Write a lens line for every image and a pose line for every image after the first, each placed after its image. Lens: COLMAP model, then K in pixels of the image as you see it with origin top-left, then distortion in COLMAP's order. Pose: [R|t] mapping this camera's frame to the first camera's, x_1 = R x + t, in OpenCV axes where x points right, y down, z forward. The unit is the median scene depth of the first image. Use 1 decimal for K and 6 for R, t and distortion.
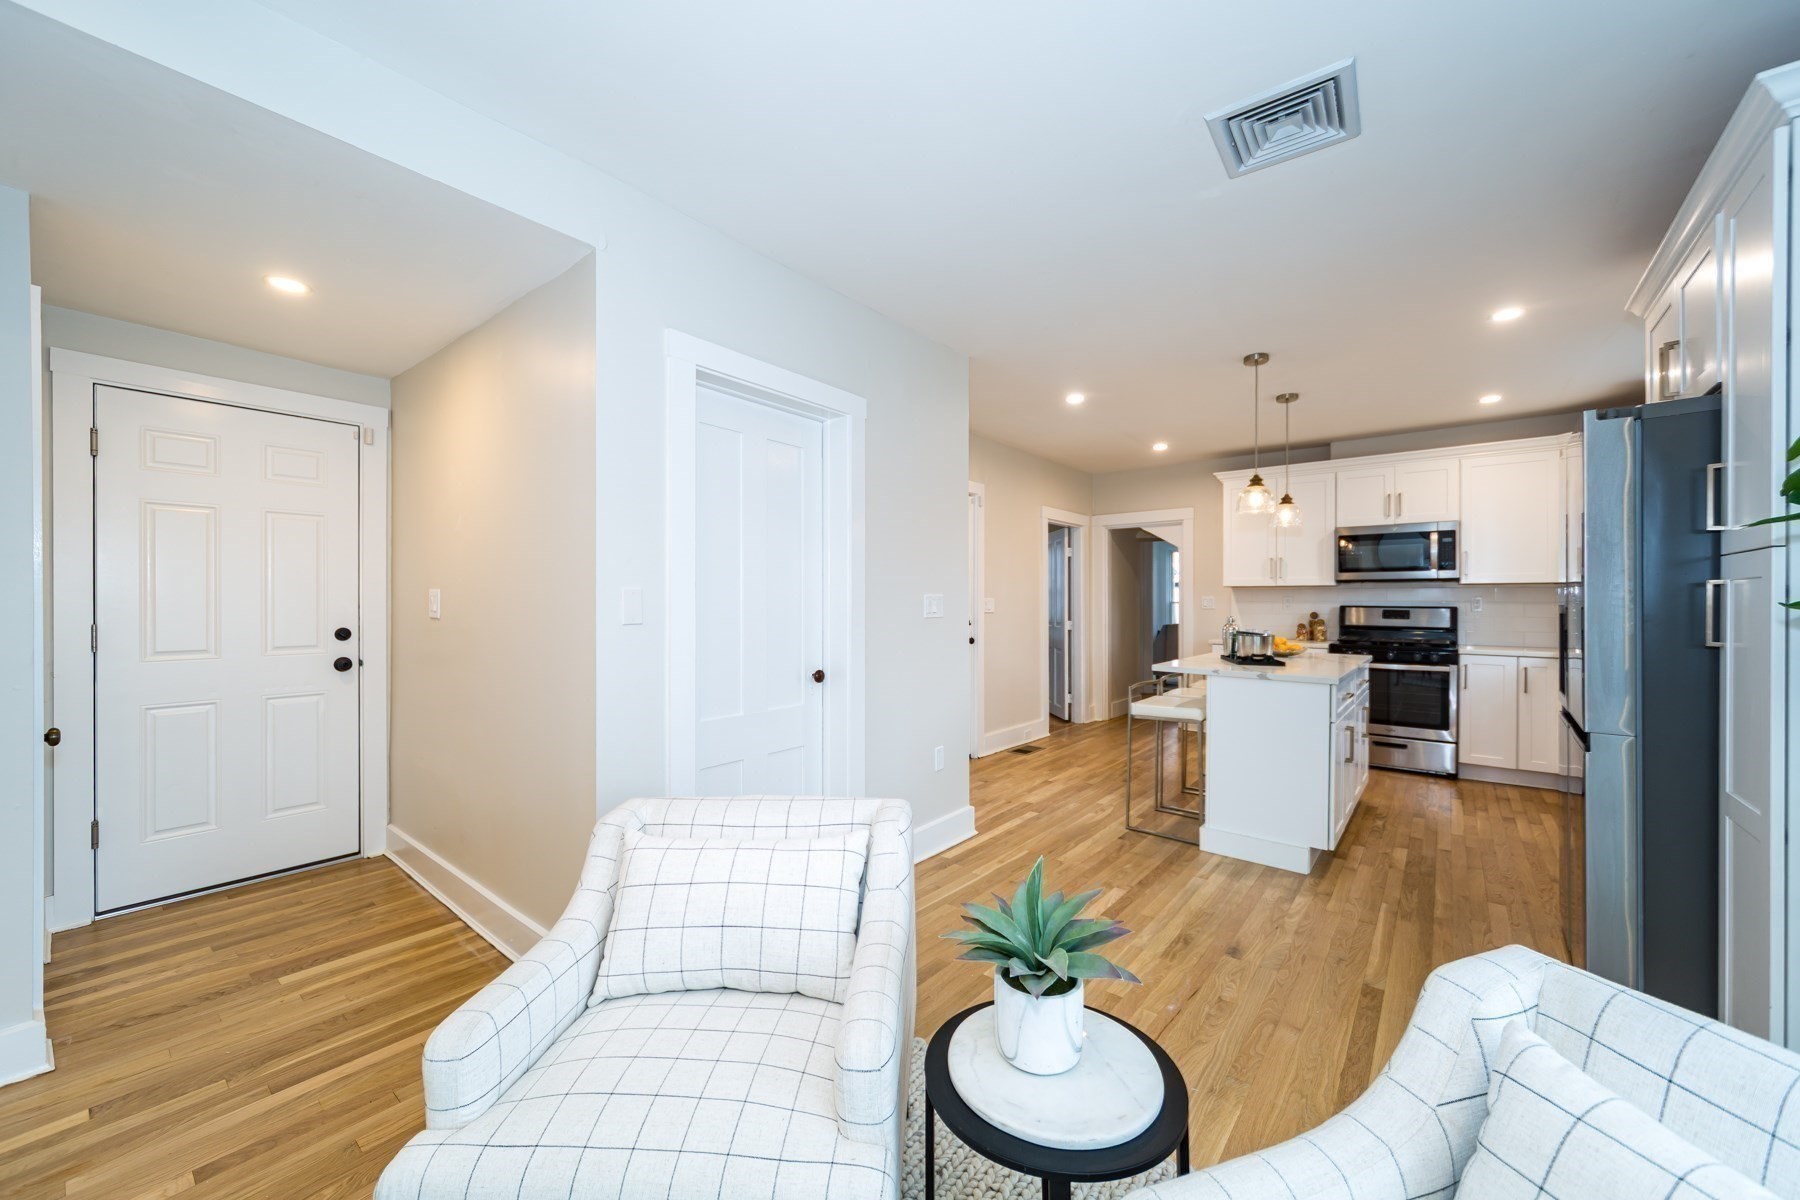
lens RADIAL K [[696.6, 0, 891.3], [0, 696.6, 602.2], [0, 0, 1]] dist [0.000754, 0.000079]
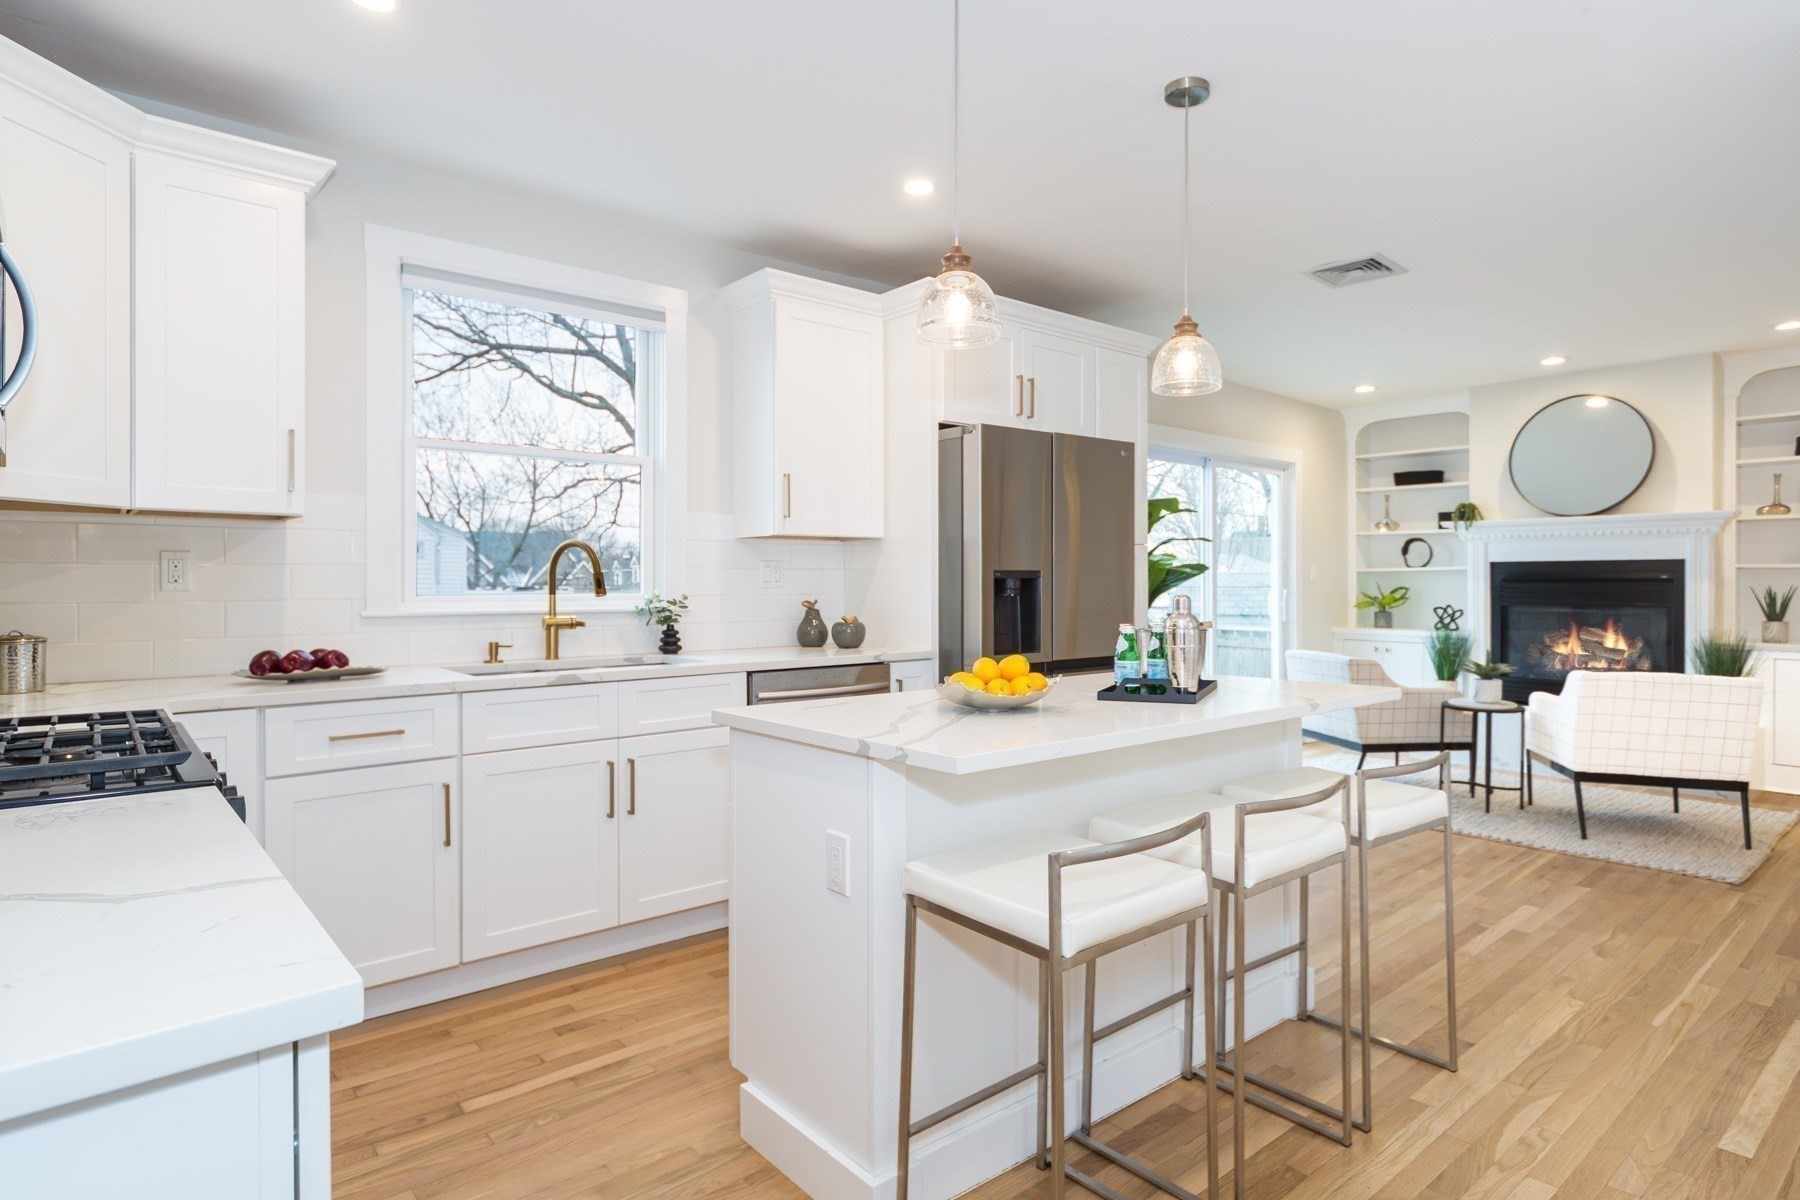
lens RADIAL K [[990.2, 0, 935.0], [0, 990.2, 578.4], [0, 0, 1]] dist [0.033269, -0.000552]
pose [[-0.987089, -0.000269, 0.160170, 0.398739], [0.000031, 0.999998, 0.001870, 0.007218], [-0.160170, 0.001850, -0.987088, 1.198289]]
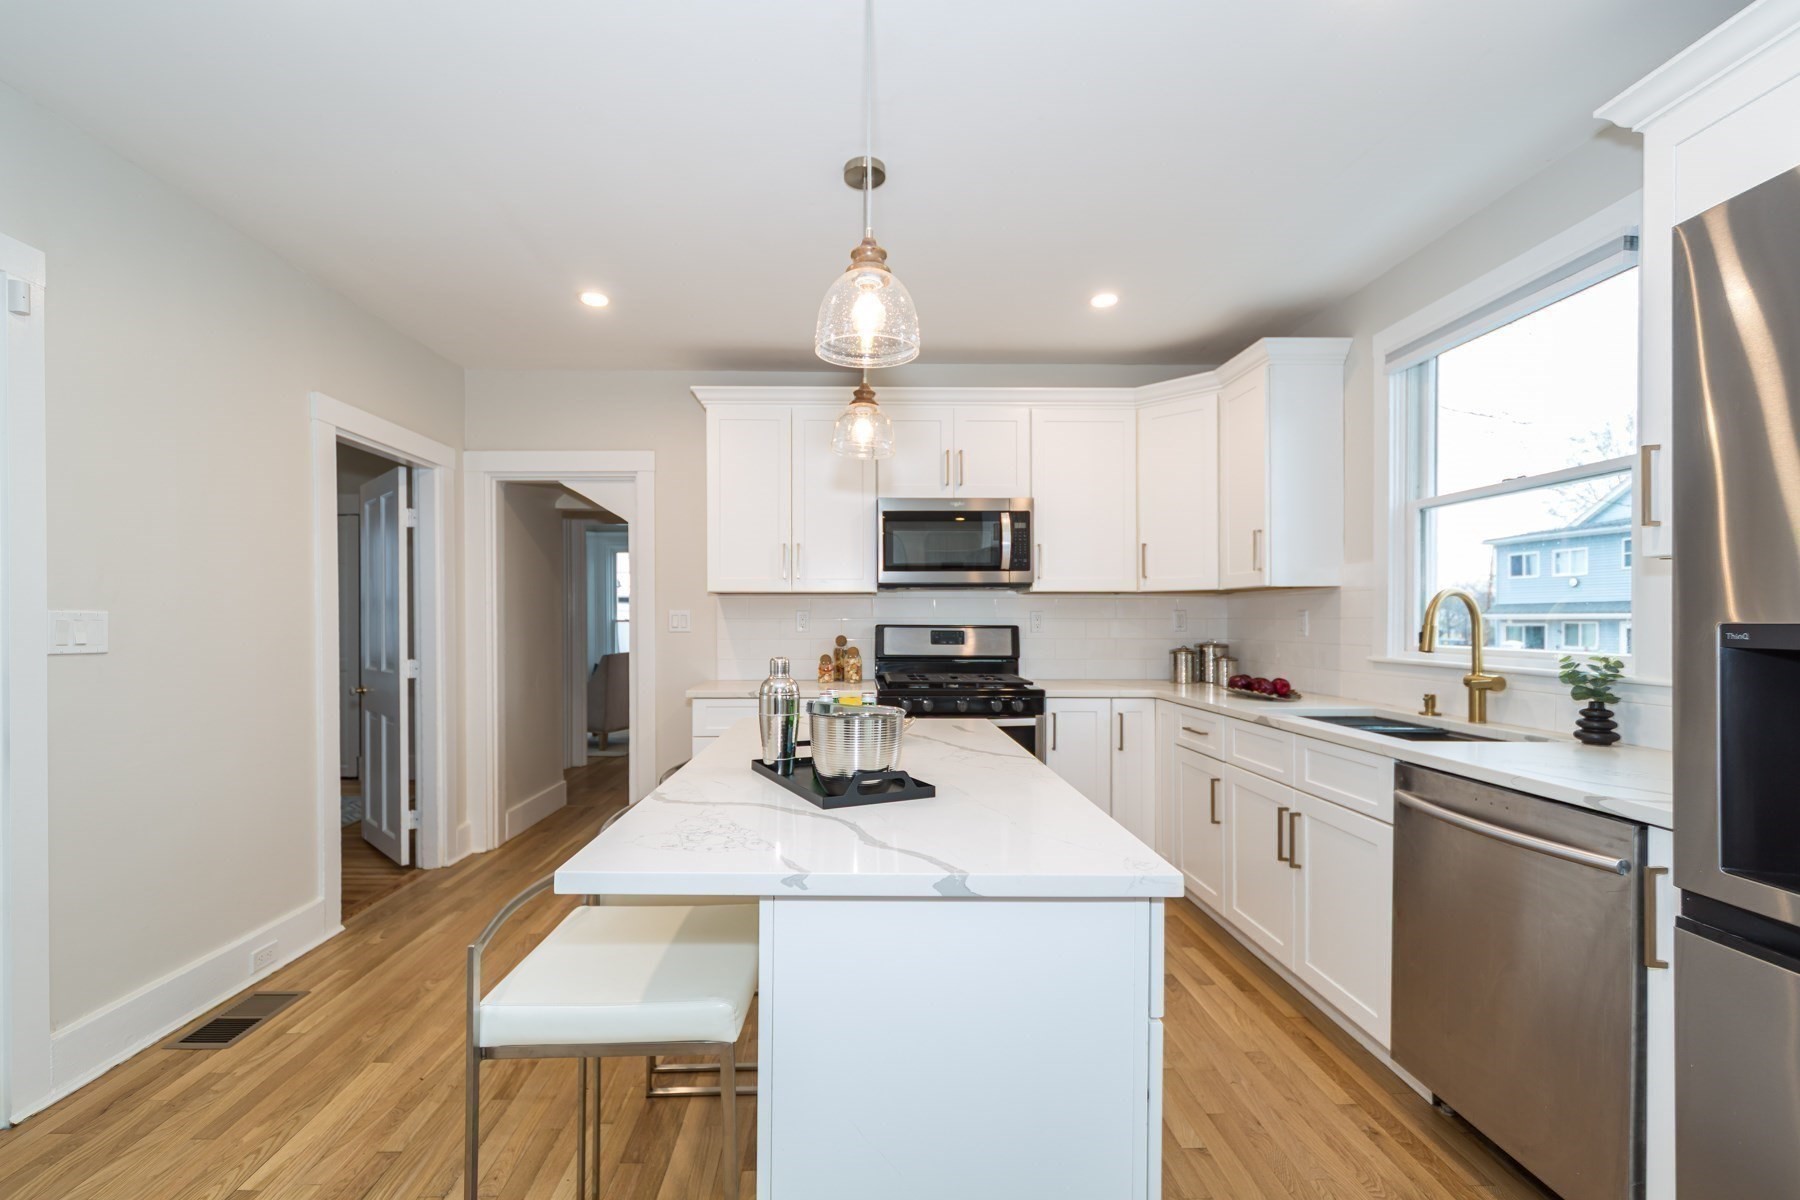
lens RADIAL K [[780.2, 0, 872.7], [0, 780.2, 620.4], [0, 0, 1]] dist [0.001637, 0.000115]
pose [[0.761157, -0.002637, 0.648562, 0.189104], [0.003491, 0.999994, -0.000031, 0.000967], [-0.648558, 0.002288, 0.761162, 0.484117]]
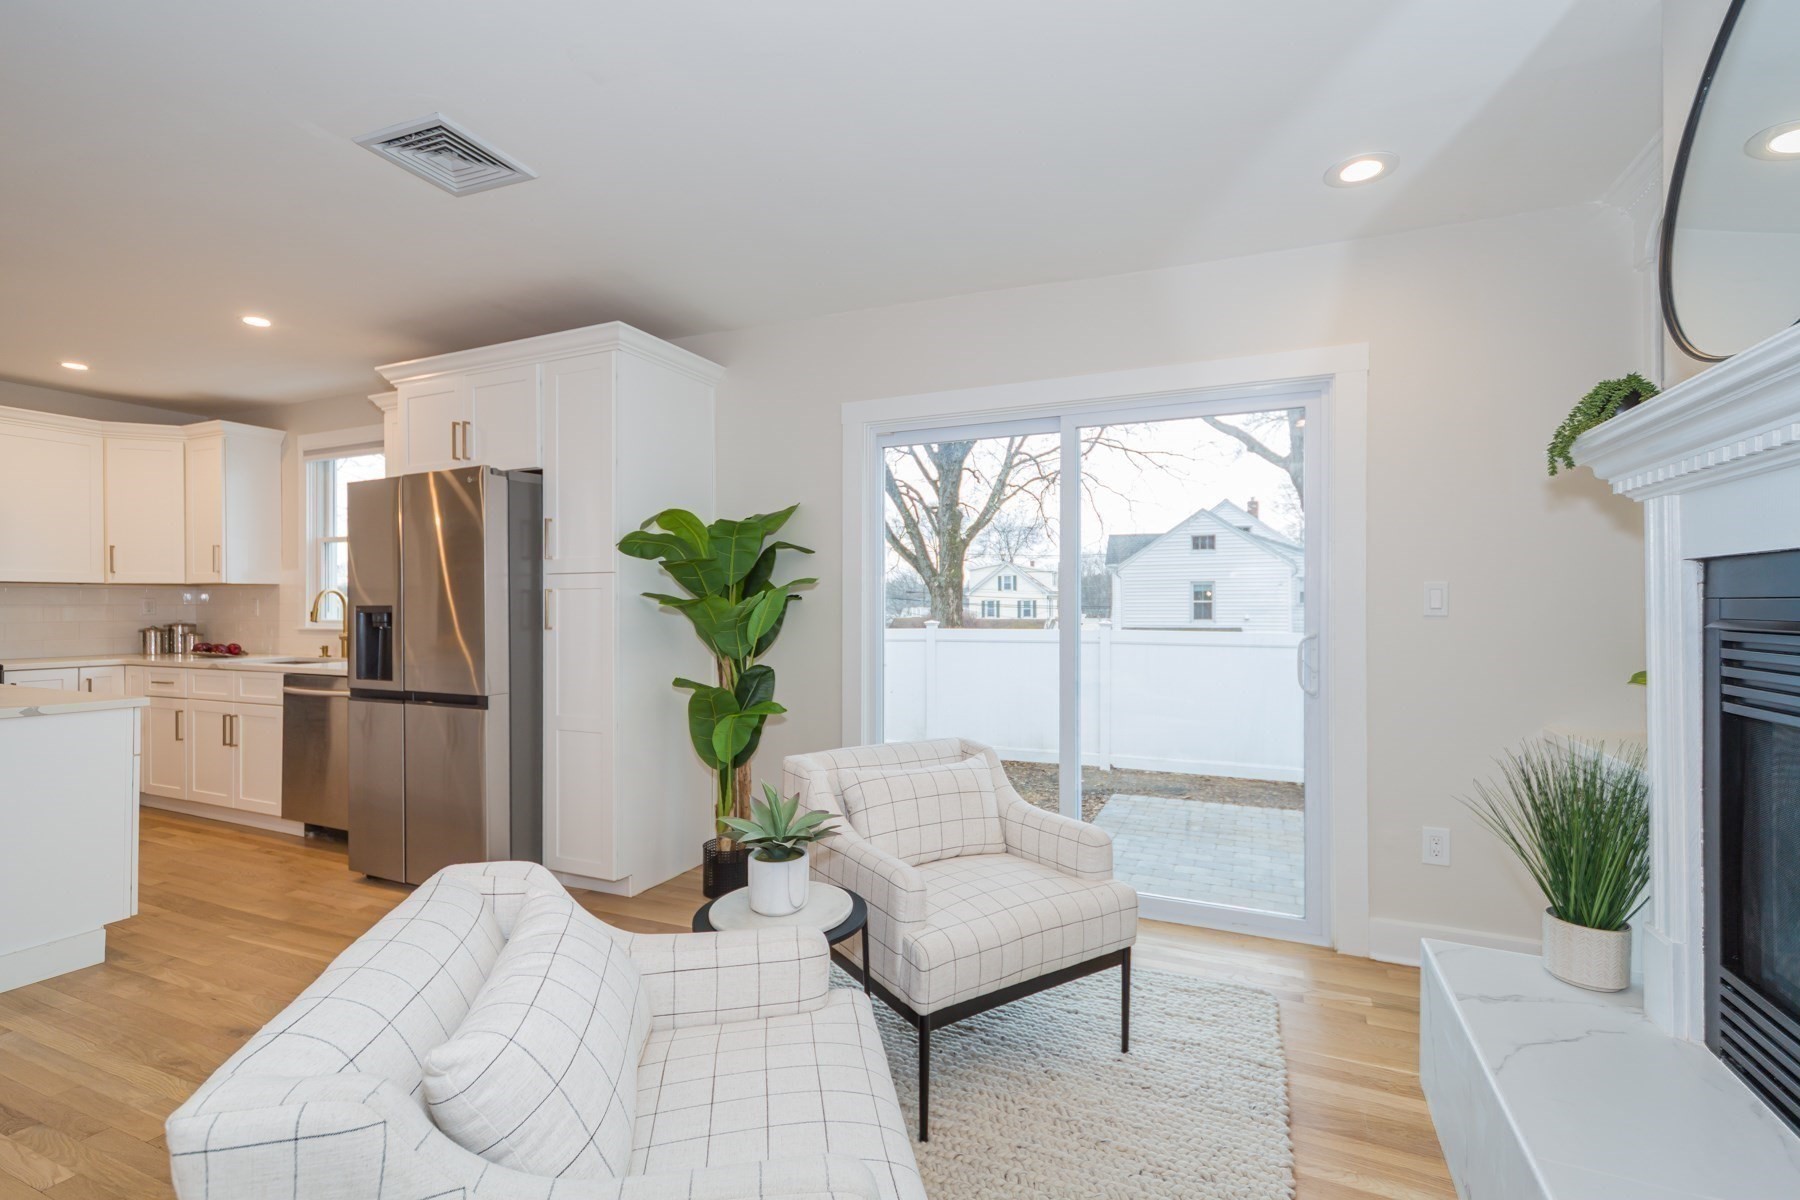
lens RADIAL K [[798.9, 0, 900.0], [0, 798.9, 600.0], [0, 0, 1]] dist [0.010214, 0.000262]
pose [[-0.256677, 0.002887, 0.966493, -0.287345], [0.005034, 0.999986, -0.001650, 0.000898], [-0.966484, 0.004442, -0.256688, 0.229436]]
